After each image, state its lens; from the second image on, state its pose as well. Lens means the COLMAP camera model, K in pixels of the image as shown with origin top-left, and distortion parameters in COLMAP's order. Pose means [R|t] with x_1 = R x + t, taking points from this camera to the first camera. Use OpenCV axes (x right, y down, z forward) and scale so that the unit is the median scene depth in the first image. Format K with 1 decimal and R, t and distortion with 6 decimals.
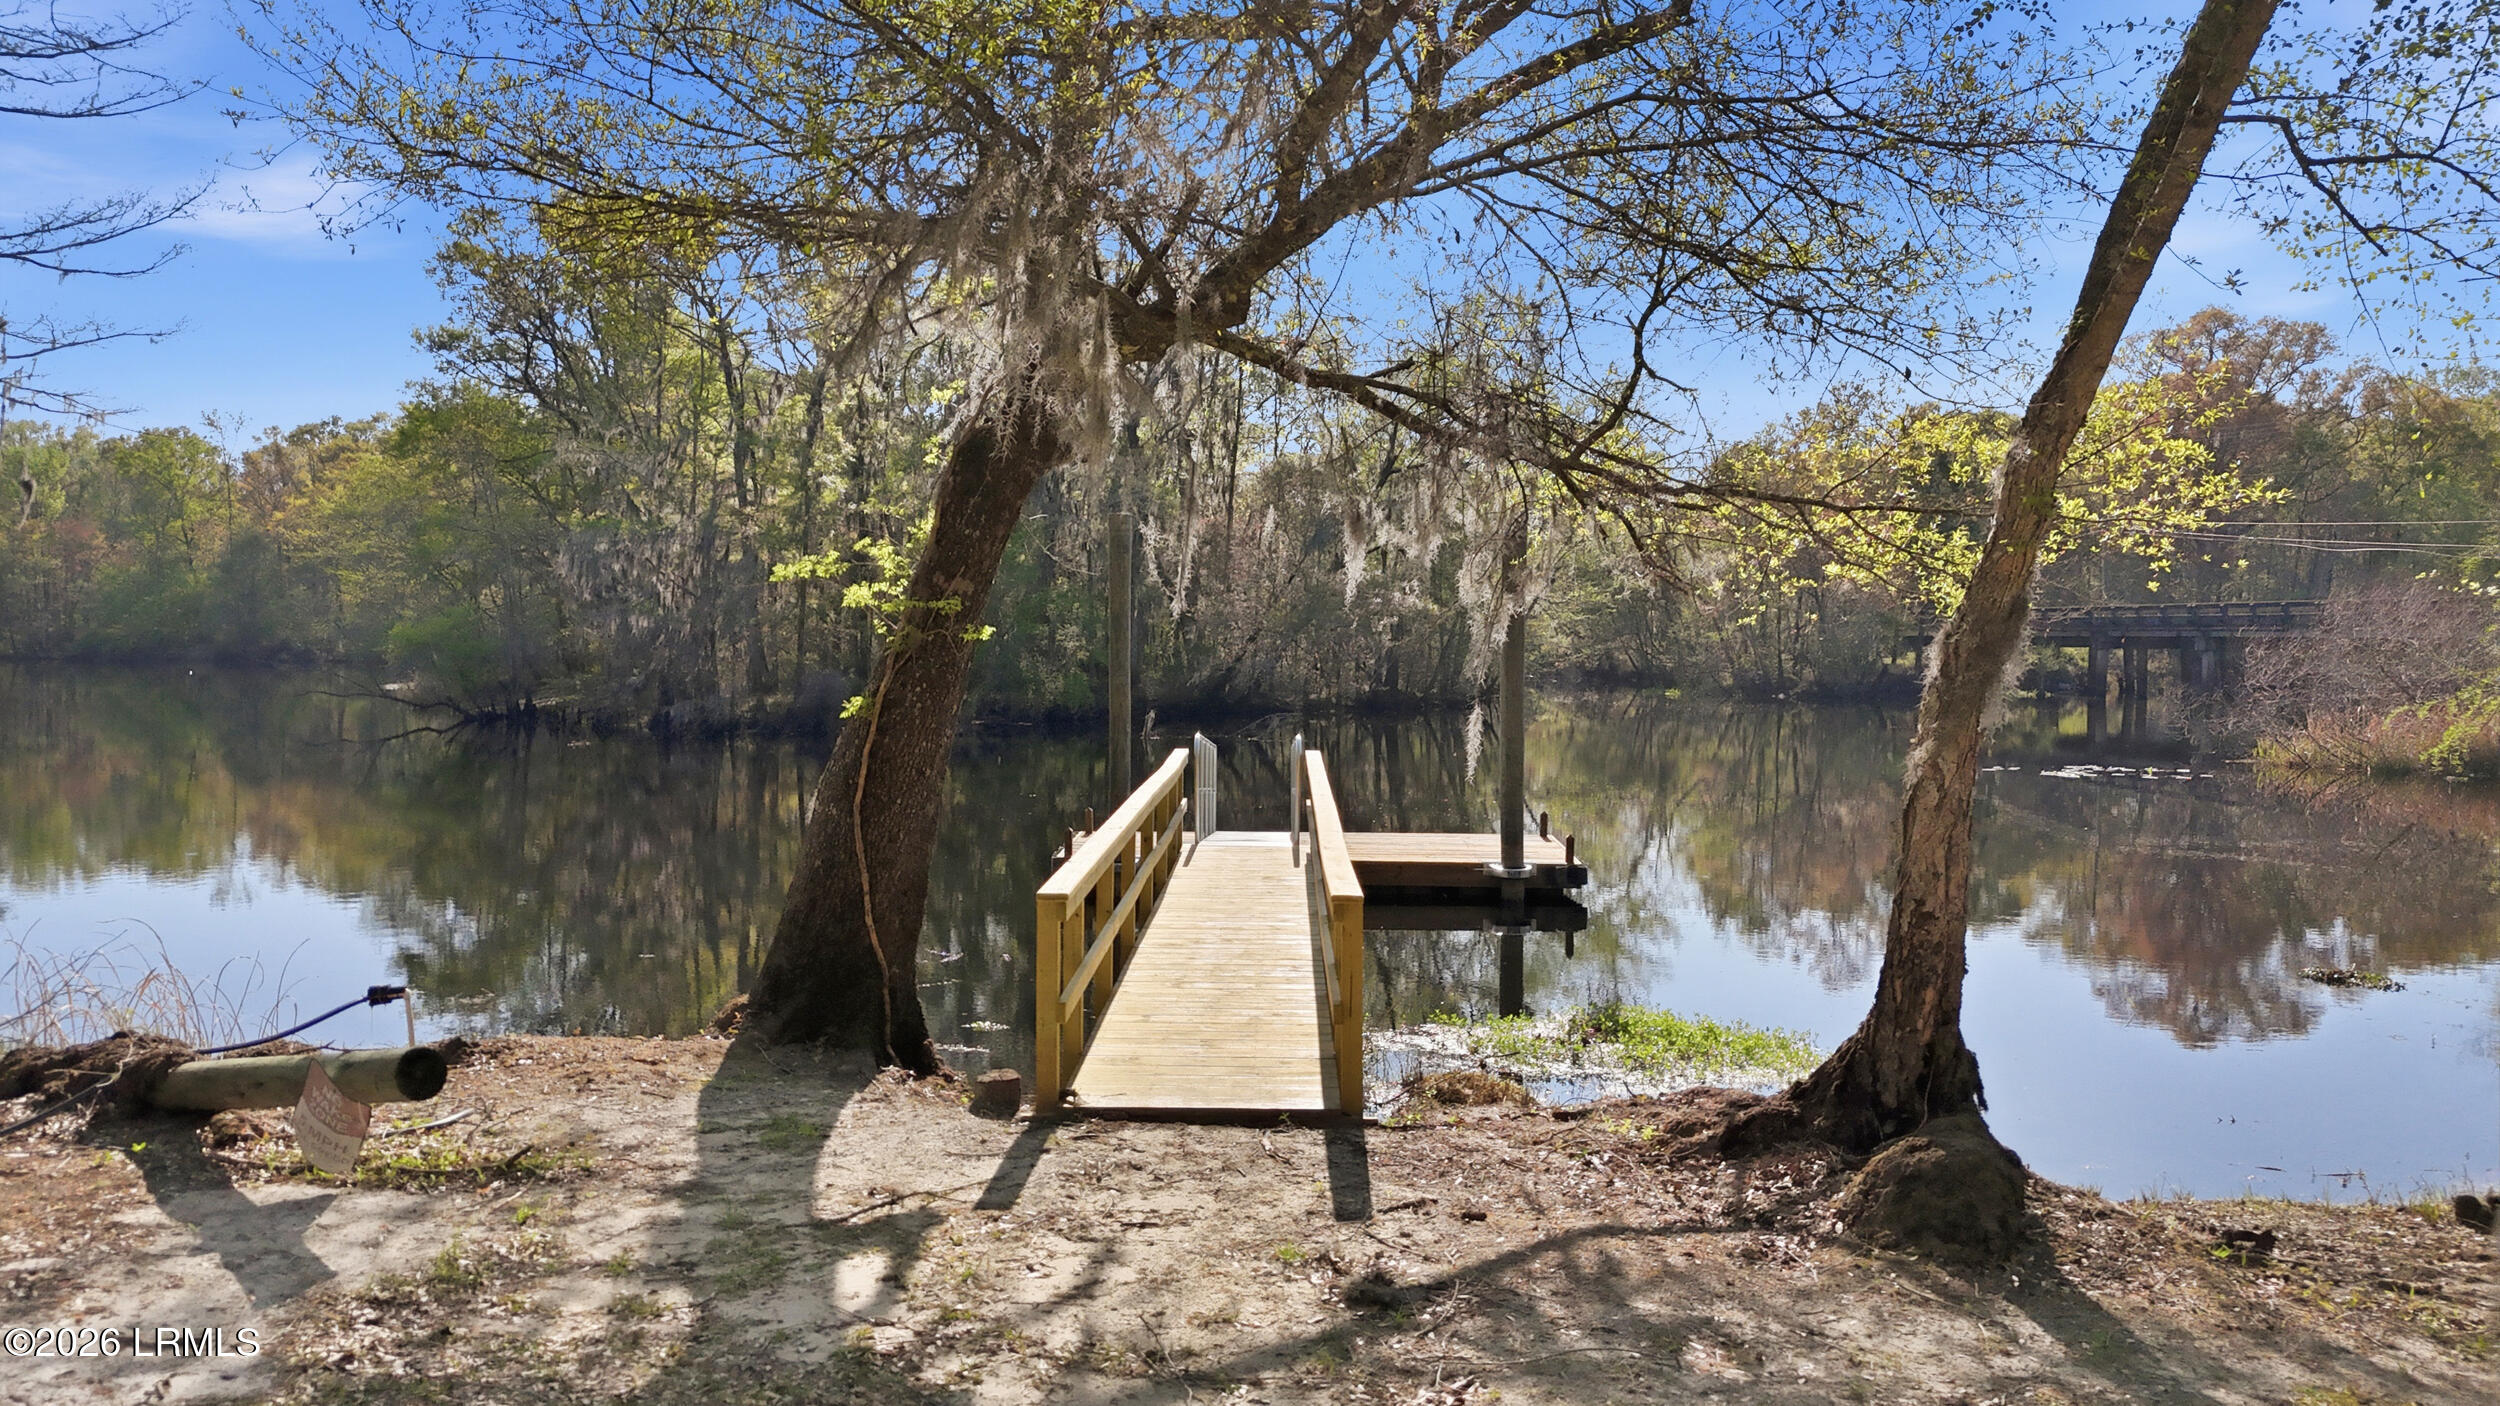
lens RADIAL K [[1812.8, 0, 1239.2], [0, 1812.8, 703.2], [0, 0, 1]] dist [0.059458, -0.052783]
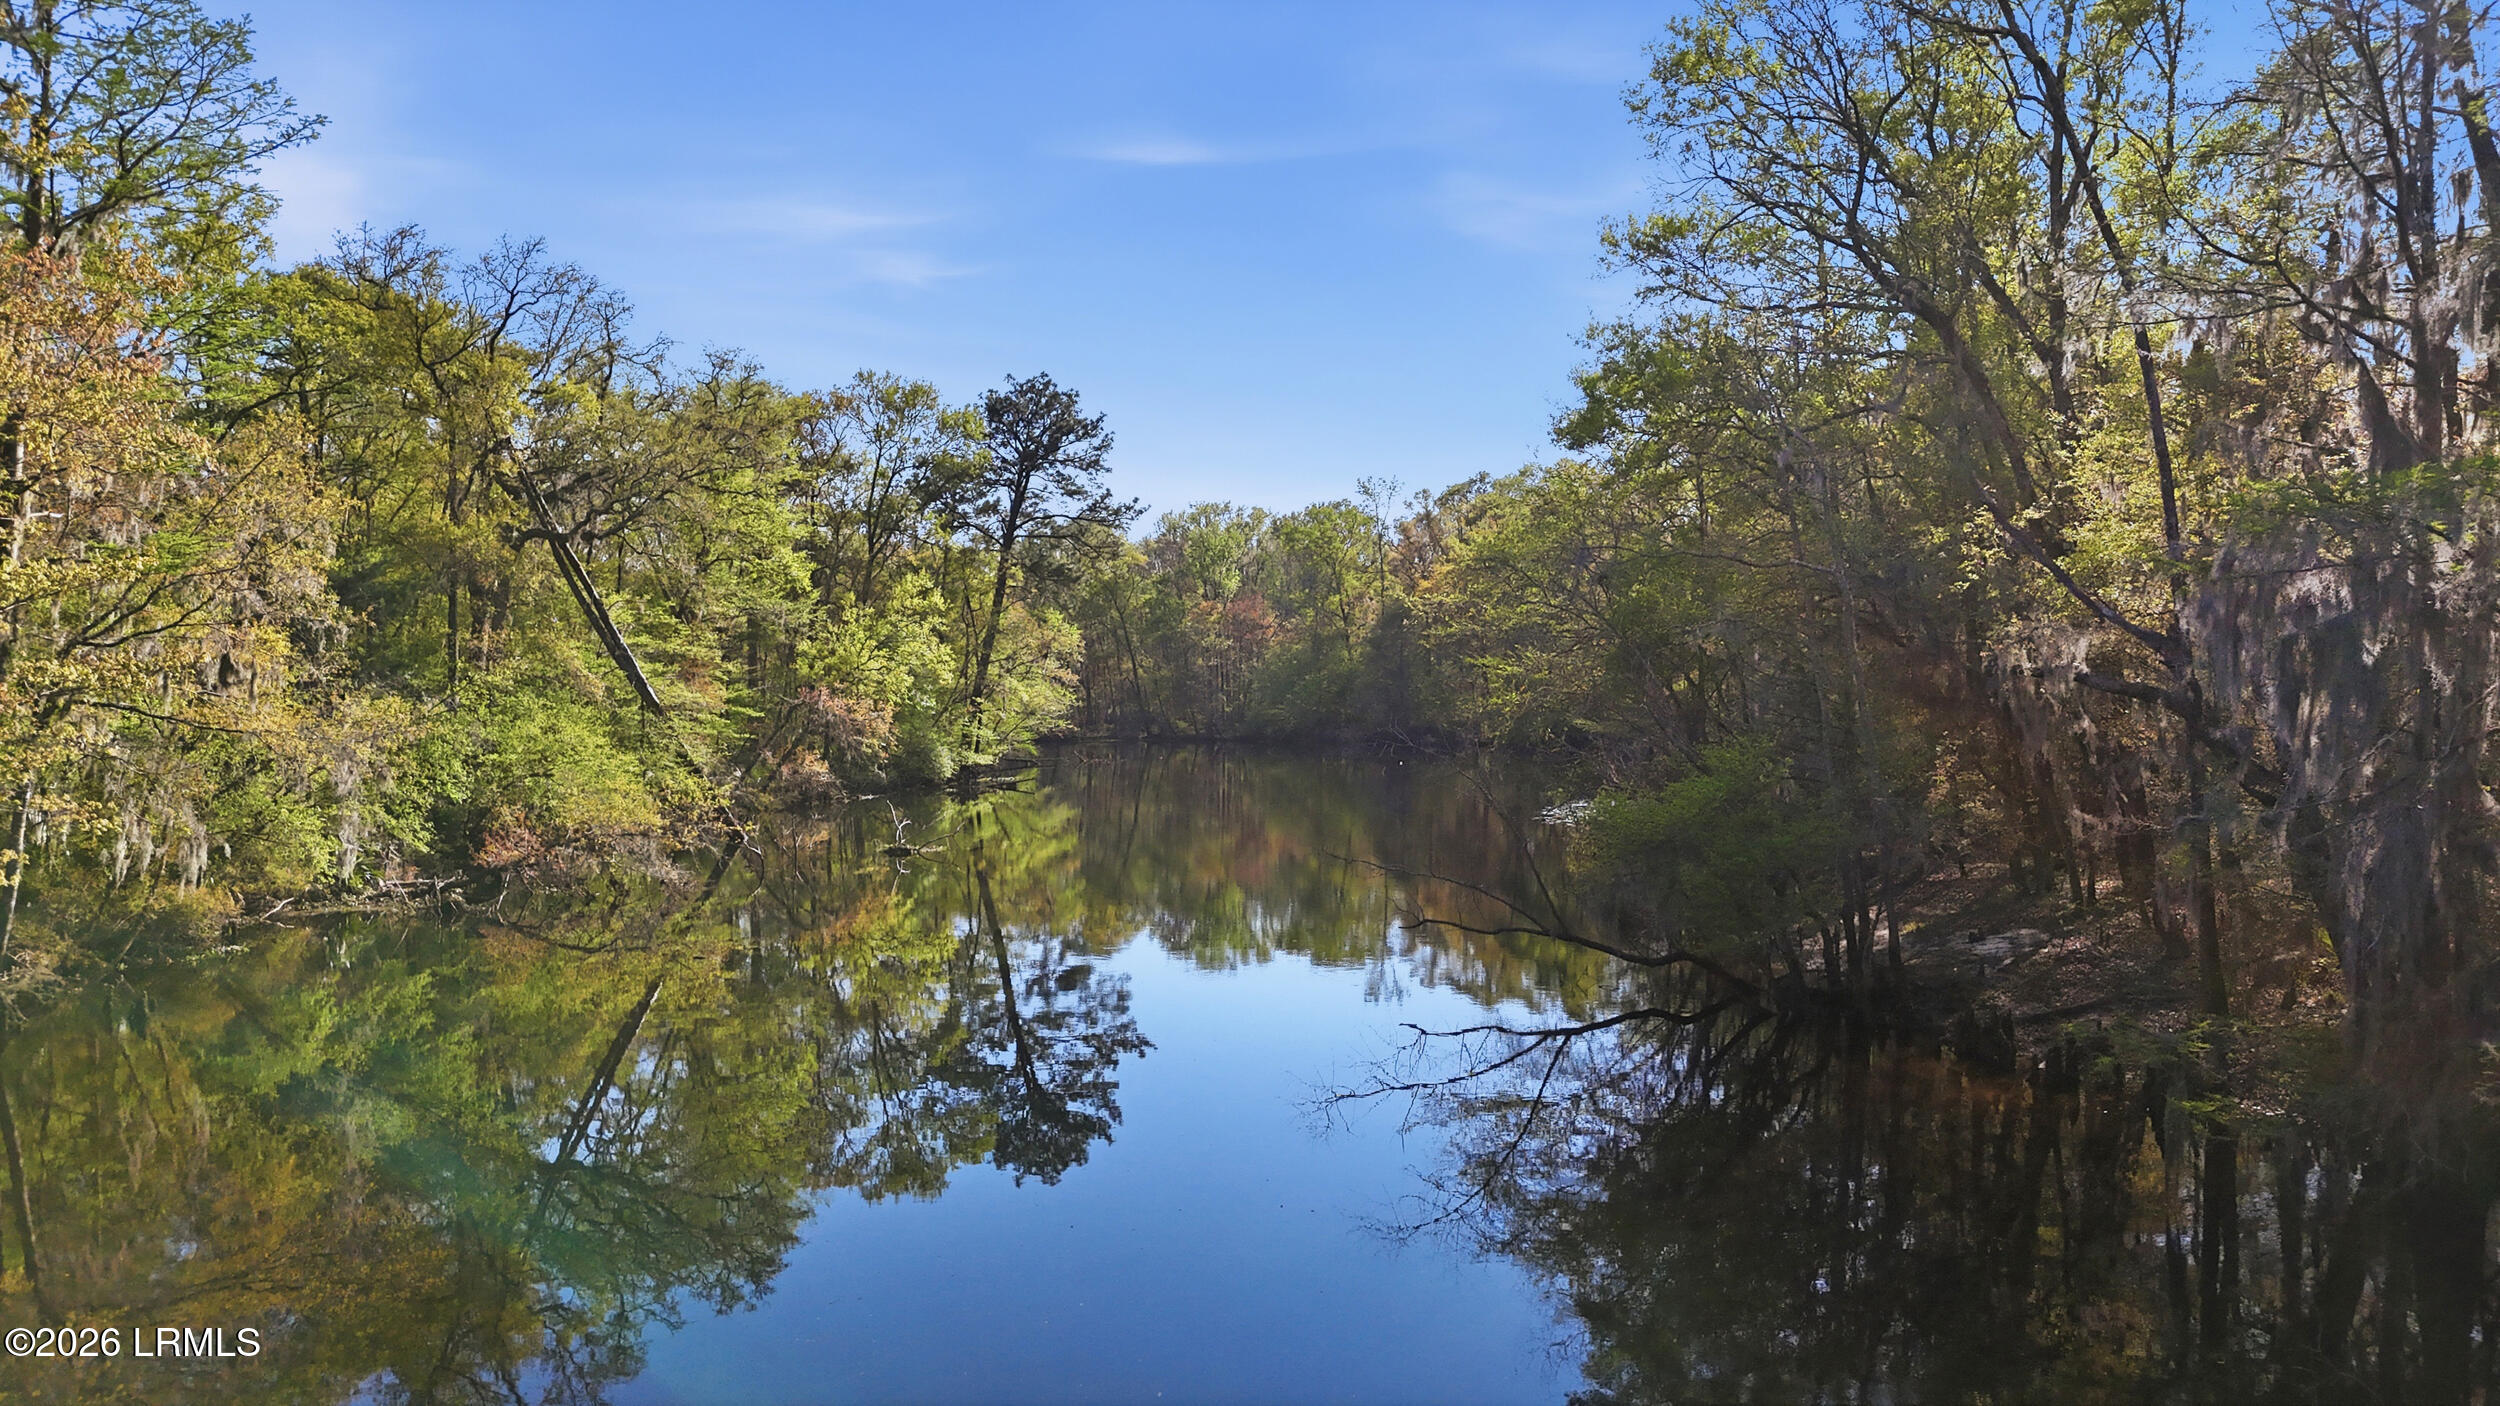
lens RADIAL K [[1812.8, 0, 1259.1], [0, 1812.8, 704.7], [0, 0, 1]] dist [0.059458, -0.052783]
pose [[0.835913, -0.010551, -0.548761, -0.168009], [-0.005354, 0.999611, -0.027374, -0.029521], [0.548837, 0.025820, 0.835531, 0.344048]]
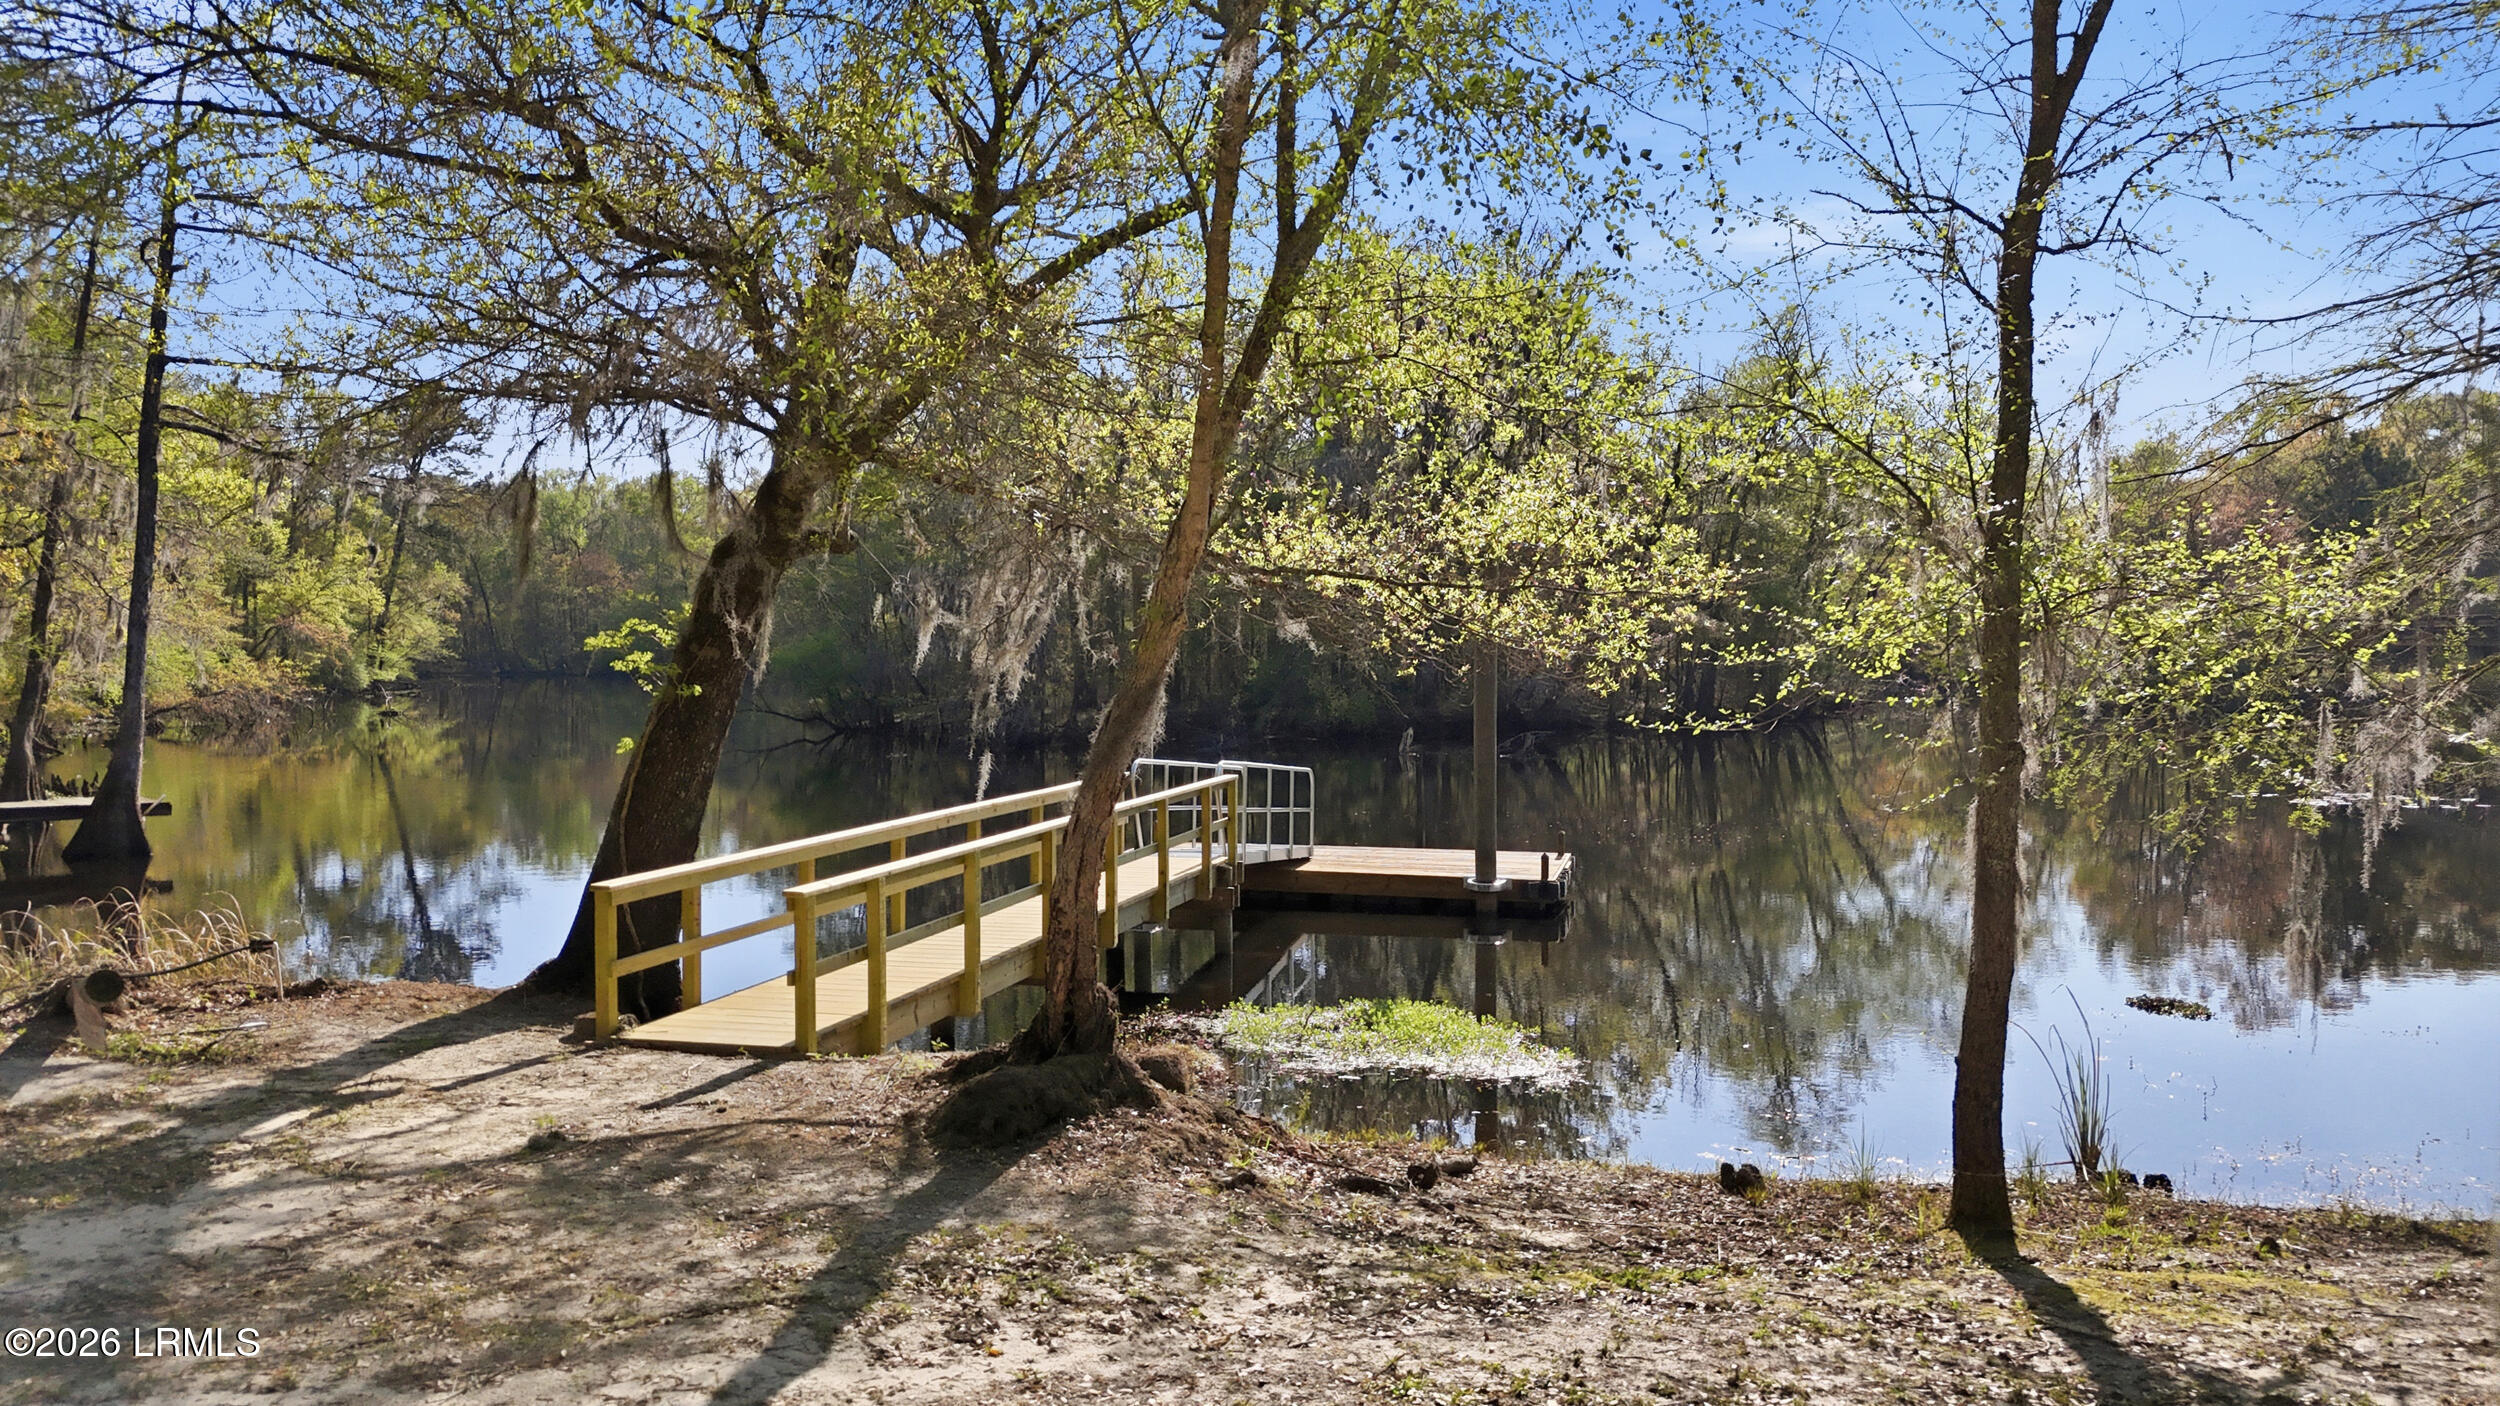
lens RADIAL K [[1812.8, 0, 1245.6], [0, 1812.8, 694.4], [0, 0, 1]] dist [0.059458, -0.052783]
pose [[0.972127, -0.000195, -0.234455, 0.052394], [-0.002264, 0.999945, -0.010219, -0.002128], [0.234444, 0.010465, 0.972073, -0.019243]]
